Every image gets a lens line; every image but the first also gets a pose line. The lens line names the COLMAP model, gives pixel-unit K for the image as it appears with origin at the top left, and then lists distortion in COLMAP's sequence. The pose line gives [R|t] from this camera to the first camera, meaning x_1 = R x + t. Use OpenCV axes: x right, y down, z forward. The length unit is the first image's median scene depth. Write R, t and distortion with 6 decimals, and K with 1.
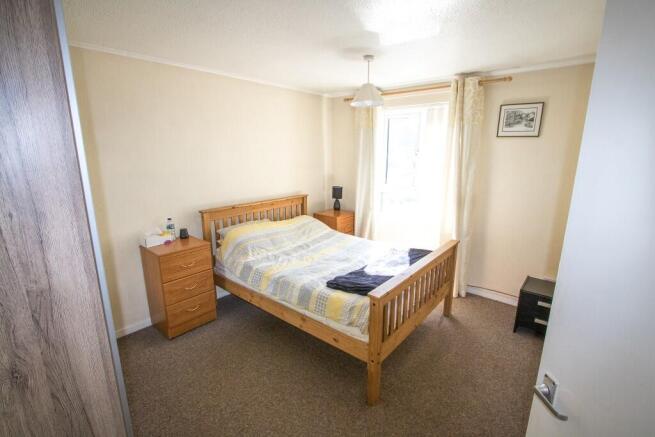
lens RADIAL K [[303.8, 0, 327.7], [0, 303.8, 220.8], [0, 0, 1]] dist [-0.014834, 0.001855]
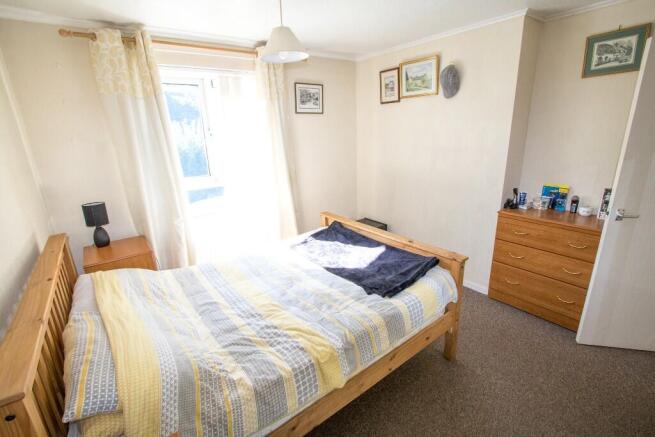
lens RADIAL K [[303.8, 0, 327.7], [0, 303.8, 220.8], [0, 0, 1]] dist [-0.014834, 0.001855]
pose [[0.222697, -0.288320, 0.931277, -0.533457], [0.258184, 0.938600, 0.228847, -0.140755], [-0.940078, 0.189477, 0.283463, 0.680452]]
